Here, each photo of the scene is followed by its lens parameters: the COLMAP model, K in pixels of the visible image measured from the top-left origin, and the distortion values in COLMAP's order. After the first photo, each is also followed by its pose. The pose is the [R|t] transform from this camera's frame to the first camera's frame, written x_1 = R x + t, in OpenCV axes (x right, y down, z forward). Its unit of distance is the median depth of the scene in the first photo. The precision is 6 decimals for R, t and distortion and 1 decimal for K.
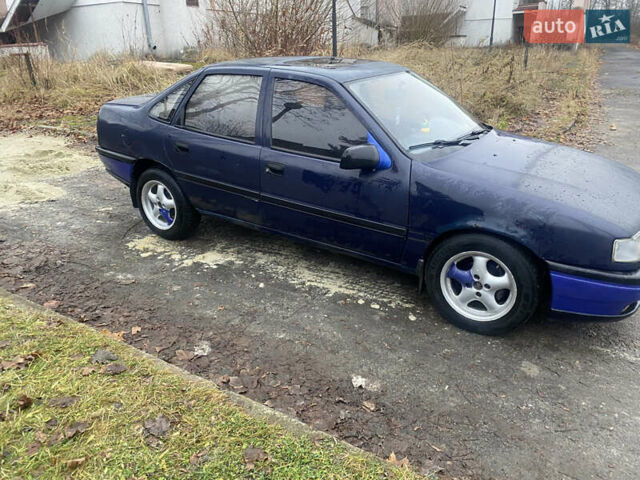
lens RADIAL K [[501.0, 0, 320.0], [0, 501.0, 240.0], [0, 0, 1]] dist [0.010621, -0.010559]
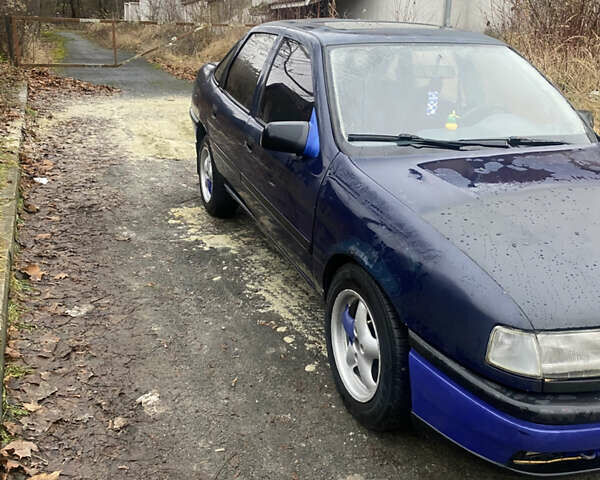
lens RADIAL K [[620.5, 0, 288.6], [0, 620.5, 231.4], [0, 0, 1]] dist [0.018517, -0.058251]
pose [[0.799073, 0.232069, -0.554641, 0.537389], [-0.265476, 0.963892, 0.020835, -0.039203], [0.539450, 0.130595, 0.831829, 0.190426]]
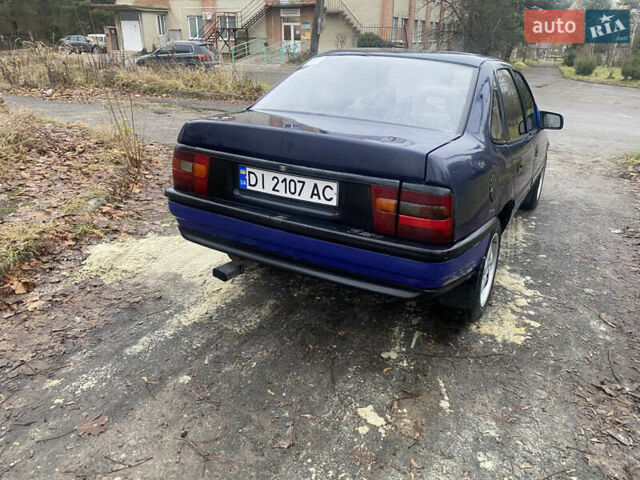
lens RADIAL K [[501.0, 0, 320.0], [0, 501.0, 240.0], [0, 0, 1]] dist [0.010621, -0.010559]
pose [[-0.100242, -0.345363, 0.933100, -1.110760], [0.335185, 0.871283, 0.358492, -0.515164], [-0.936804, 0.348697, 0.028421, 1.425737]]
